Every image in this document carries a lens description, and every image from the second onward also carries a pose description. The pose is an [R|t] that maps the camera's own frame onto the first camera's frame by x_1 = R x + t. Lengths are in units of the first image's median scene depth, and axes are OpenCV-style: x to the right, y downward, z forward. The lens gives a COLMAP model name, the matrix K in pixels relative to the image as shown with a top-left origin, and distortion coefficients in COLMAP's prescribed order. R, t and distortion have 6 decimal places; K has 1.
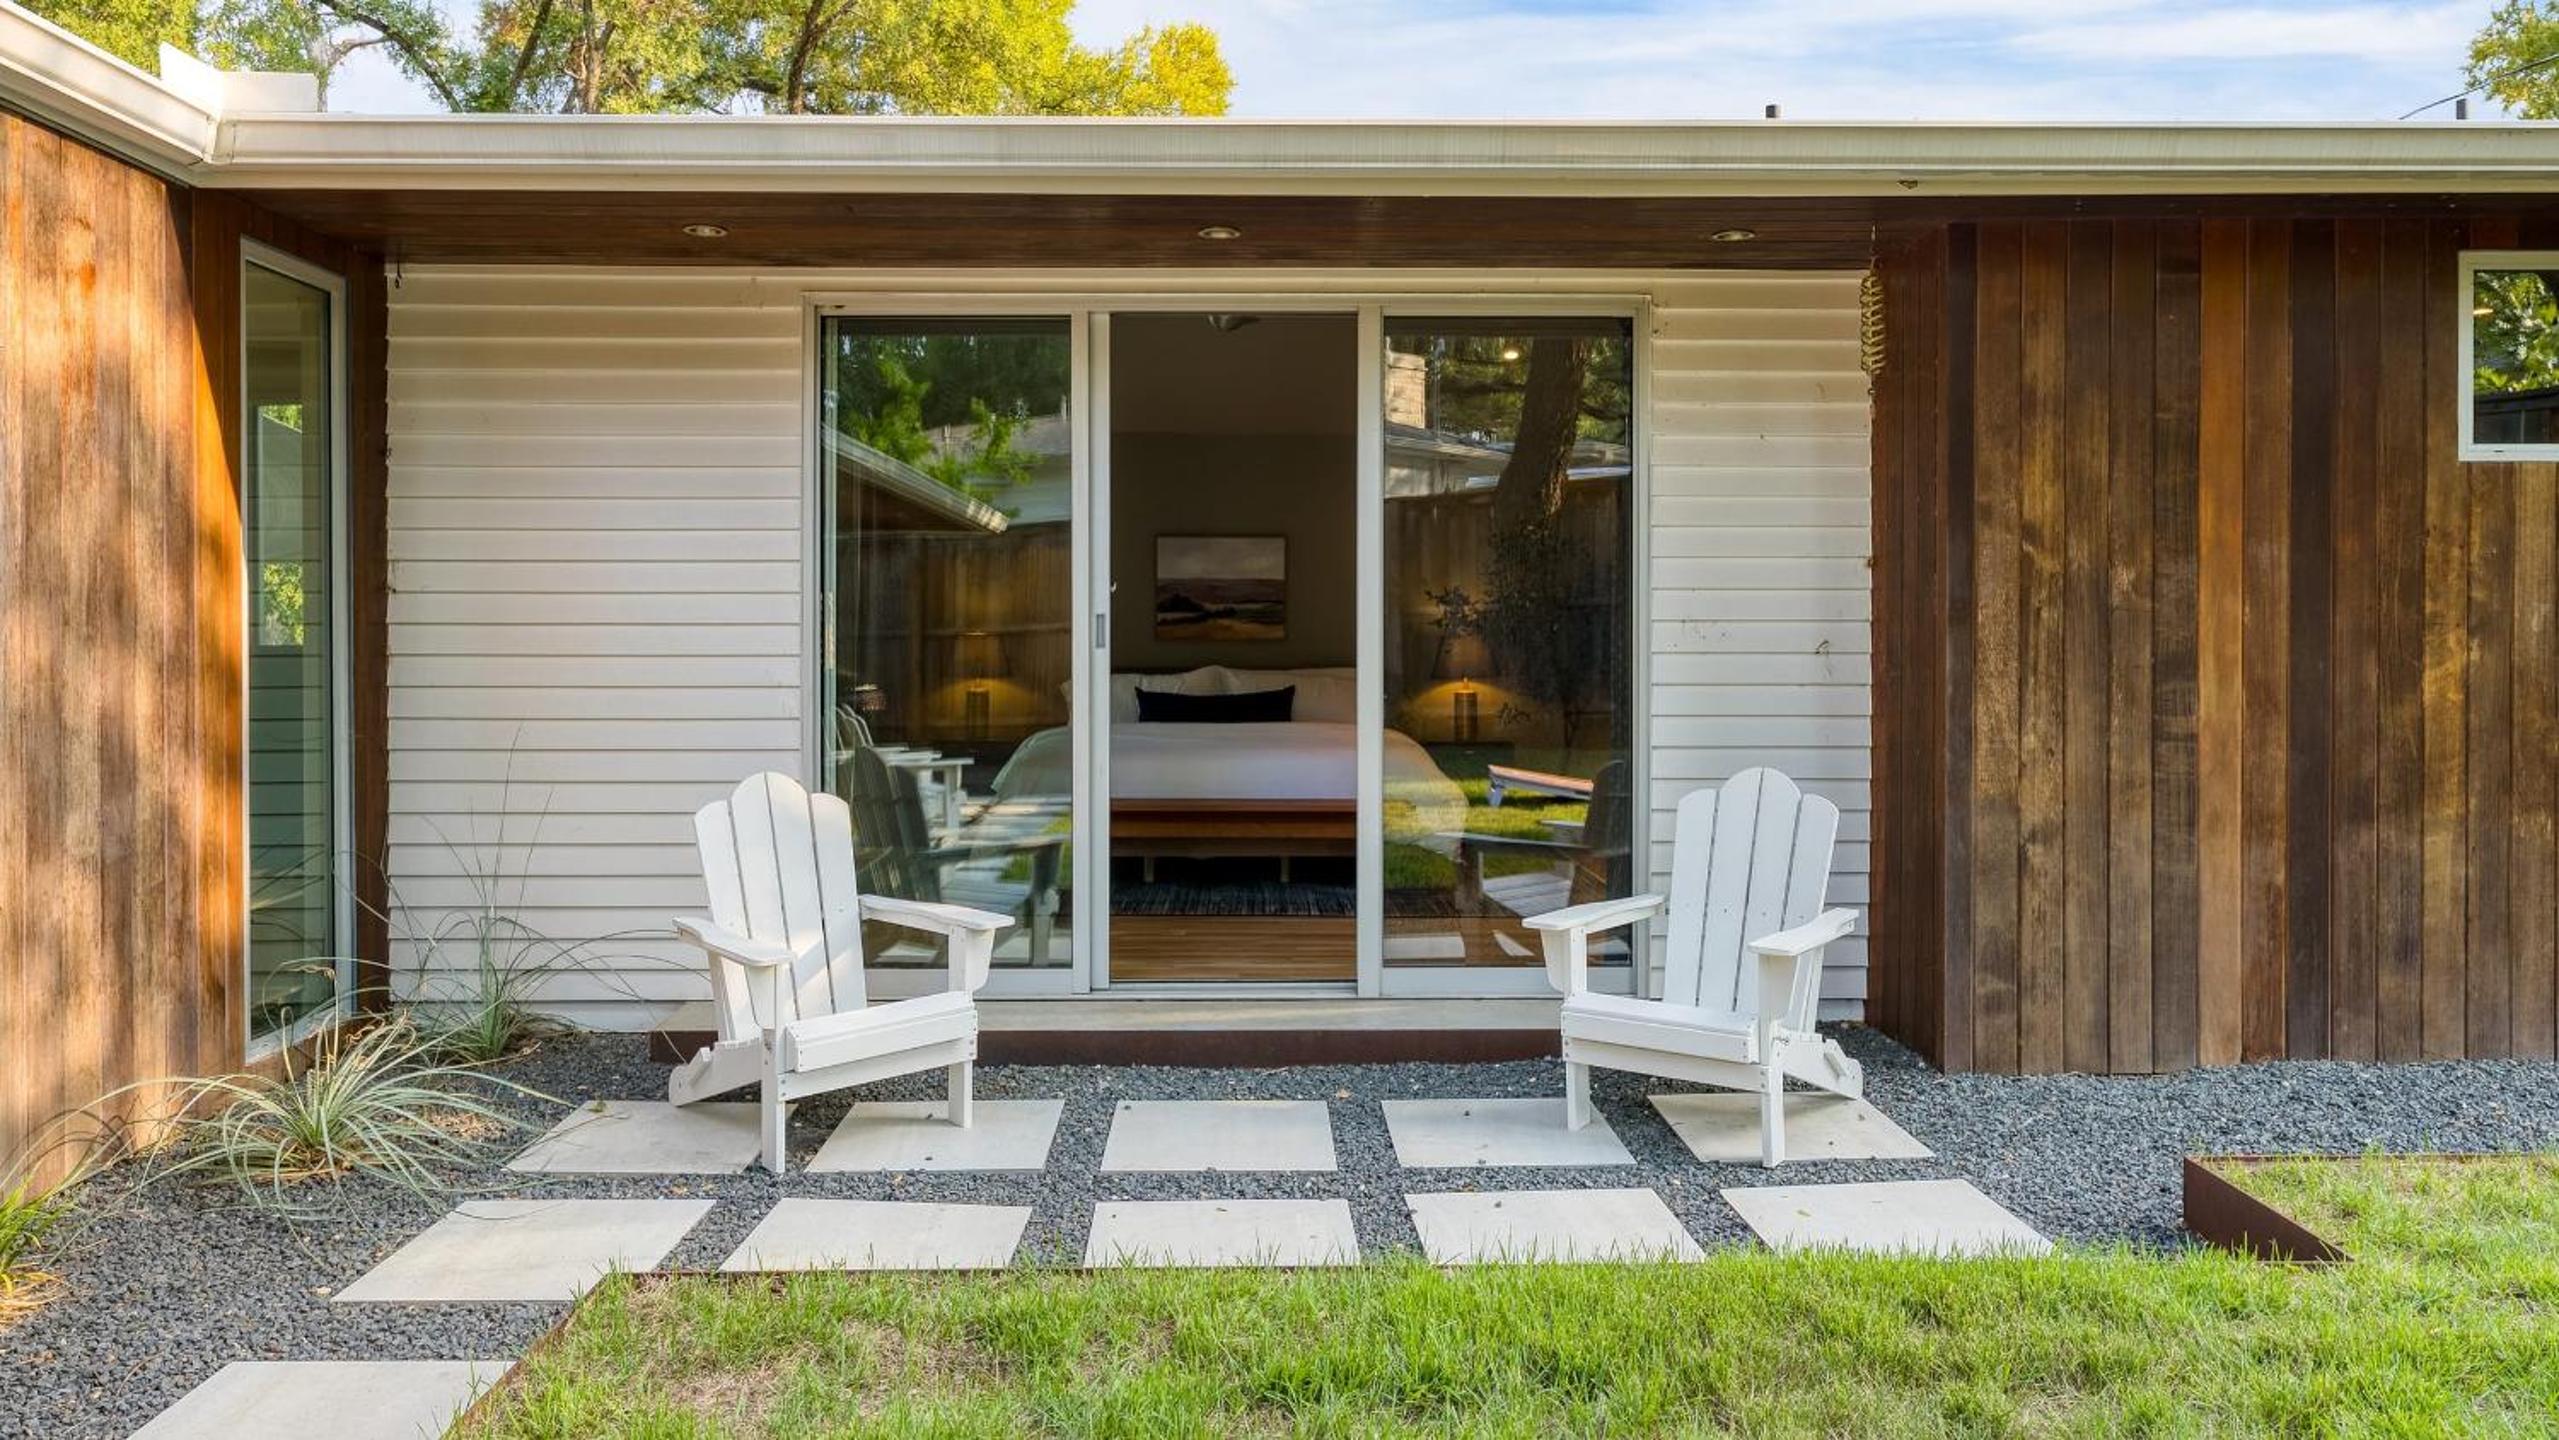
lens RADIAL K [[1718.9, 0, 1252.0], [0, 1718.9, 636.5], [0, 0, 1]] dist [0.007022, 0.001090]
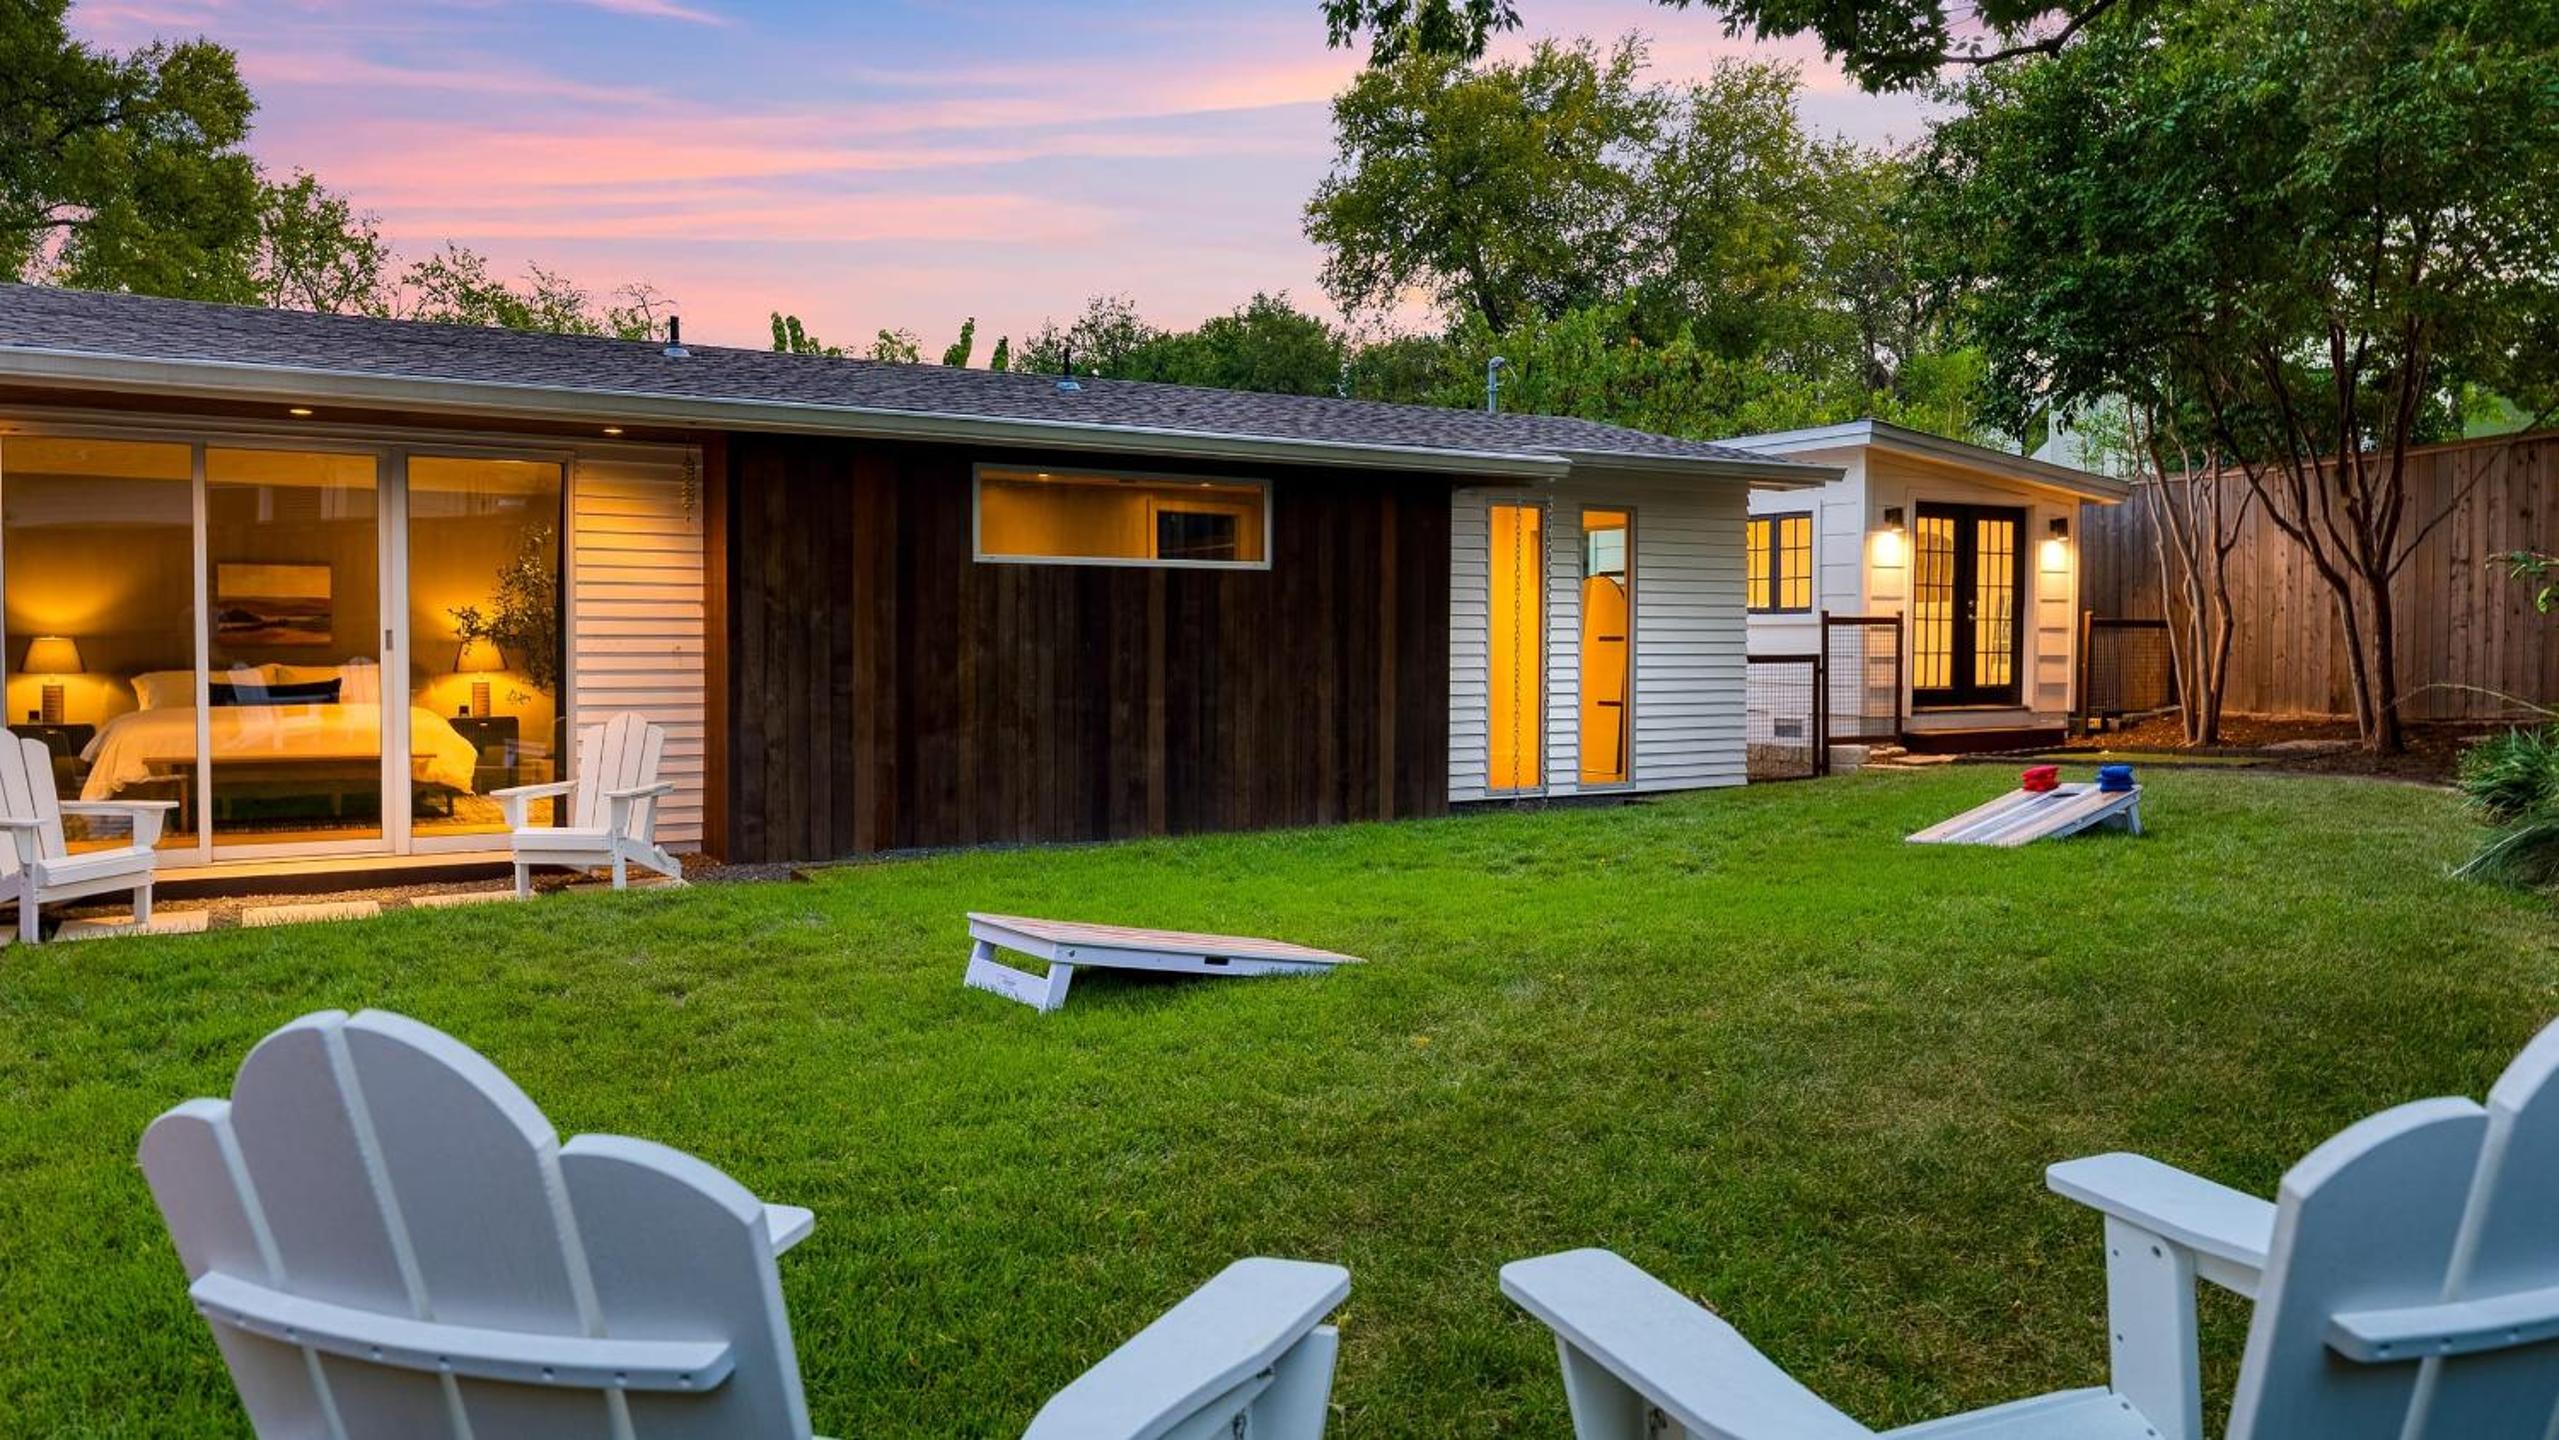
lens RADIAL K [[1767.8, 0, 1270.7], [0, 1767.8, 674.2], [0, 0, 1]] dist [-0.003409, 0.005359]
pose [[0.865598, -0.007170, 0.500688, -0.070262], [-0.003510, 0.999786, 0.020385, -0.009349], [-0.500727, -0.019402, 0.865388, -1.056629]]
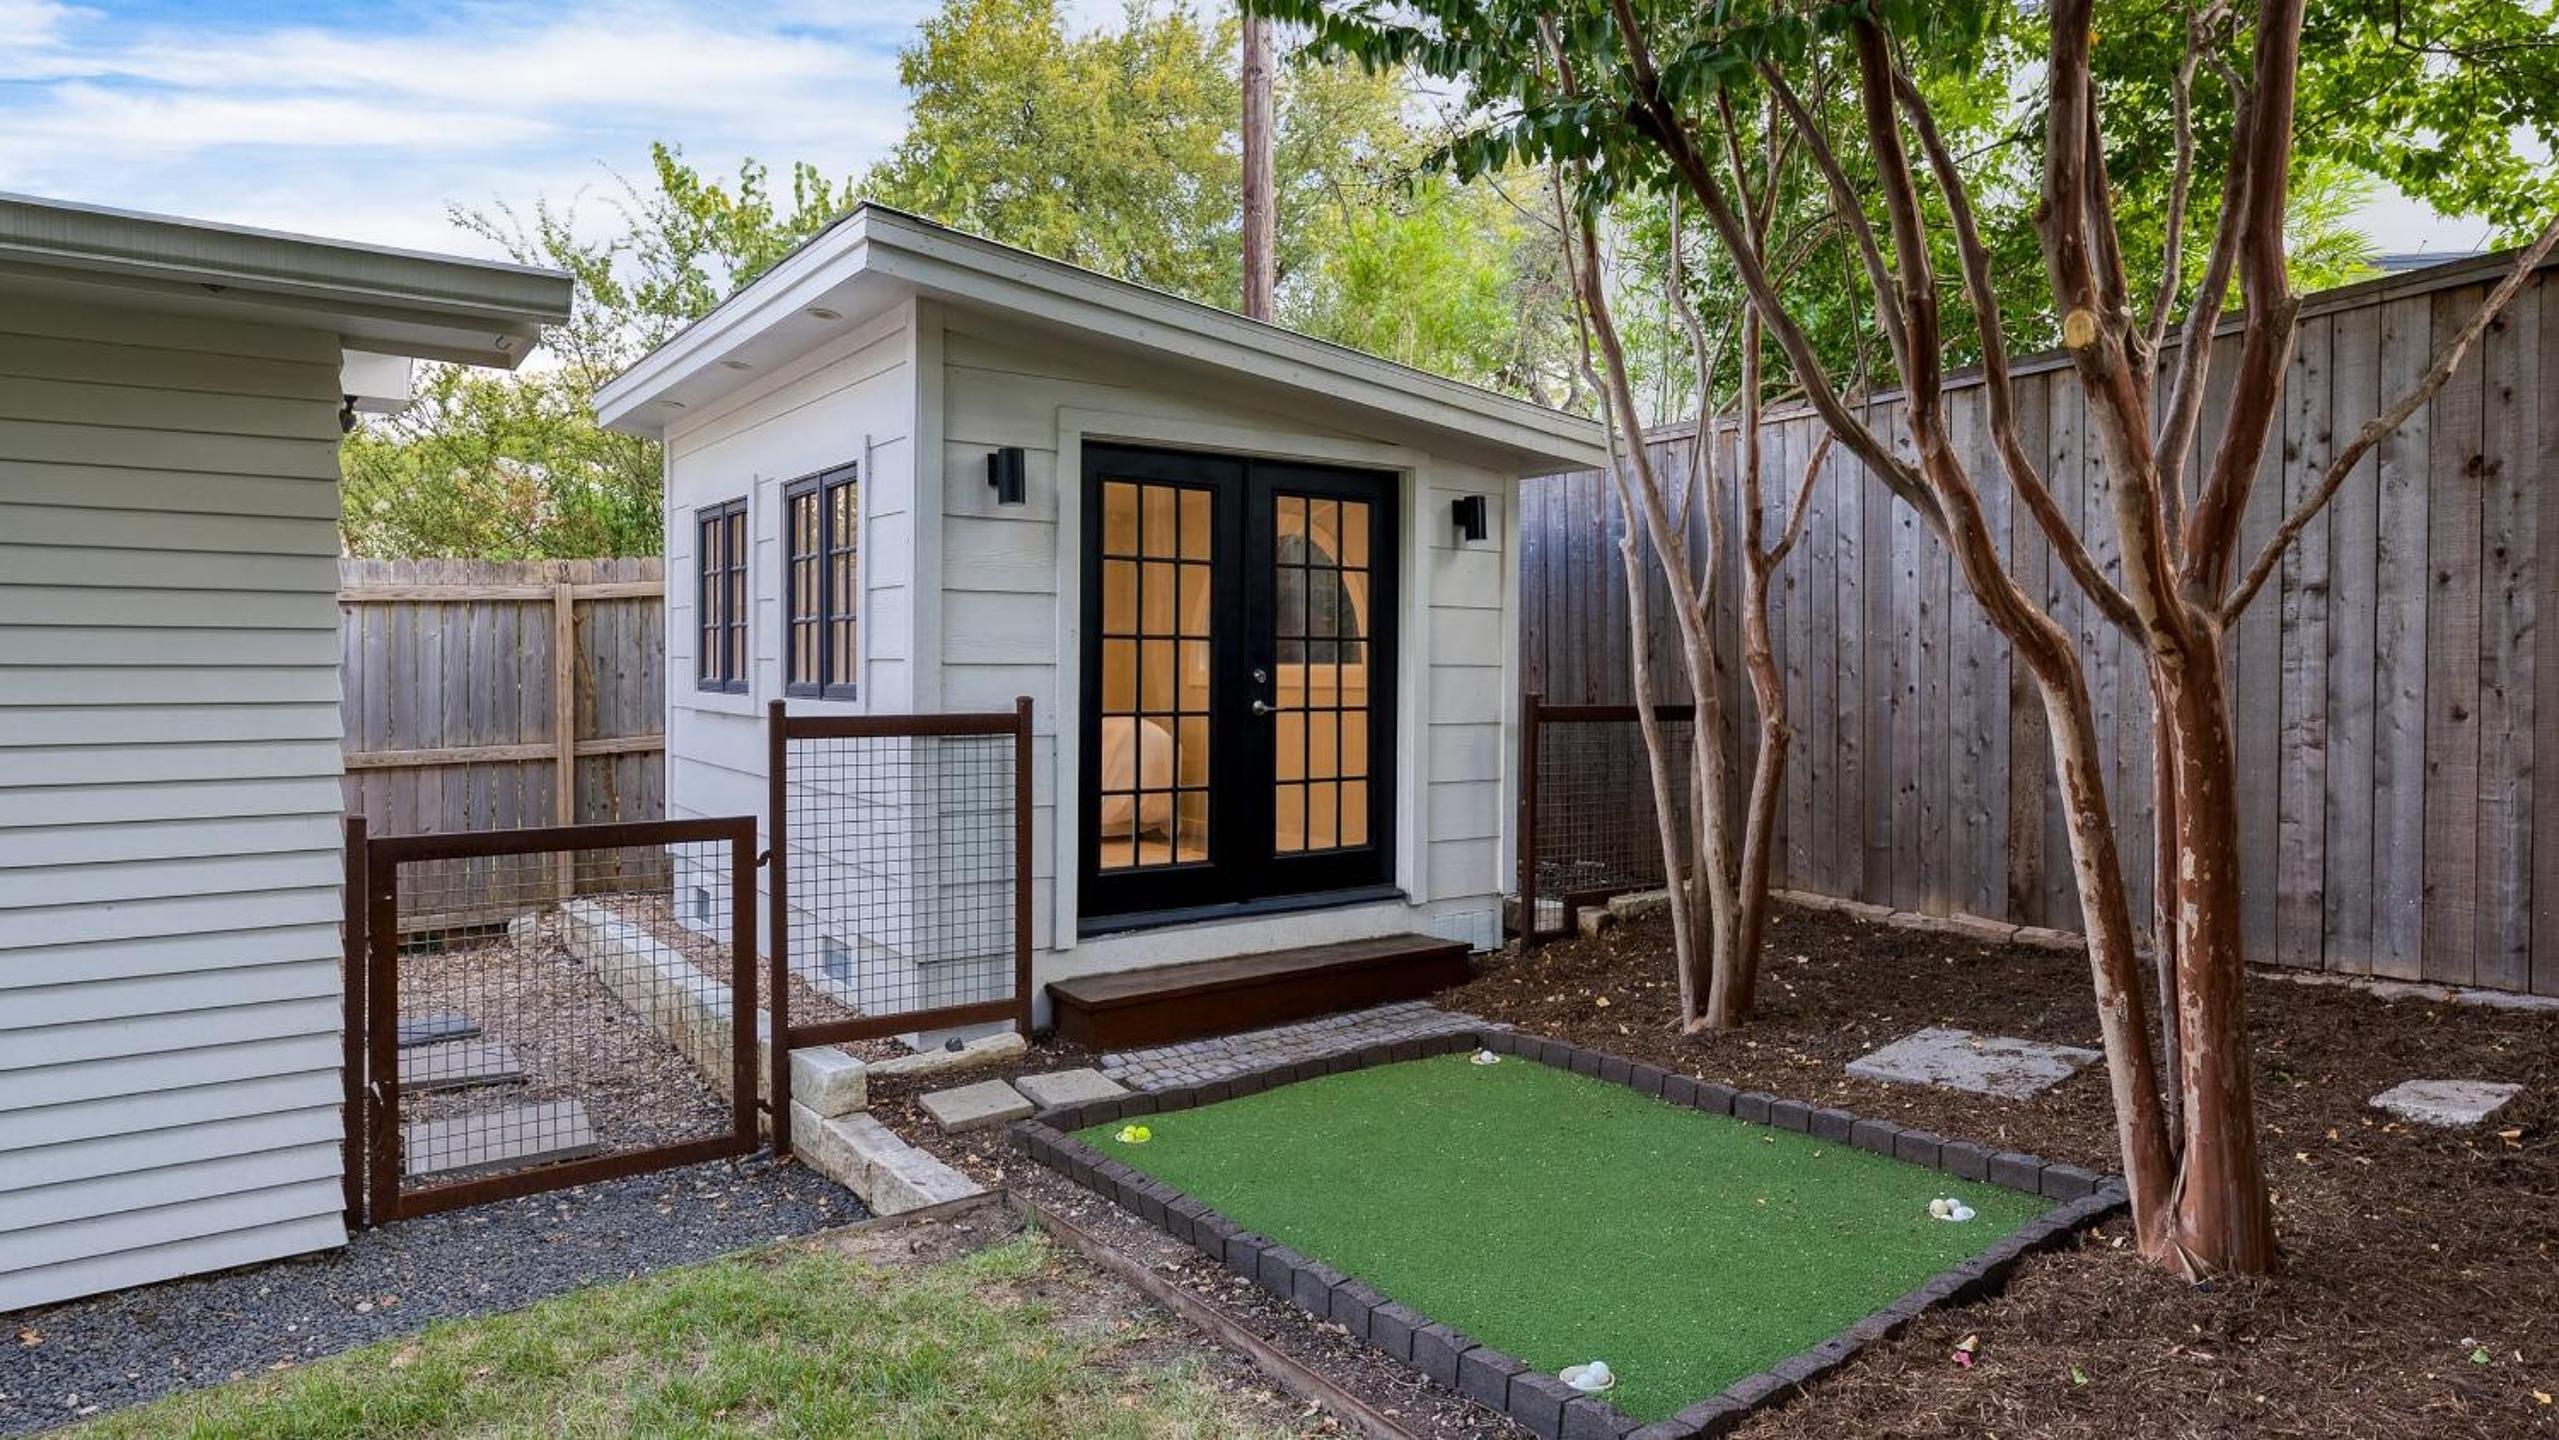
lens RADIAL K [[1495.5, 0, 1280.9], [0, 1495.5, 655.6], [0, 0, 1]] dist [0.002038, -0.000327]
pose [[0.814410, 0.010260, 0.580199, 2.057460], [-0.006742, 0.999943, -0.008218, -0.088760], [-0.580250, 0.002781, 0.814434, 0.134378]]
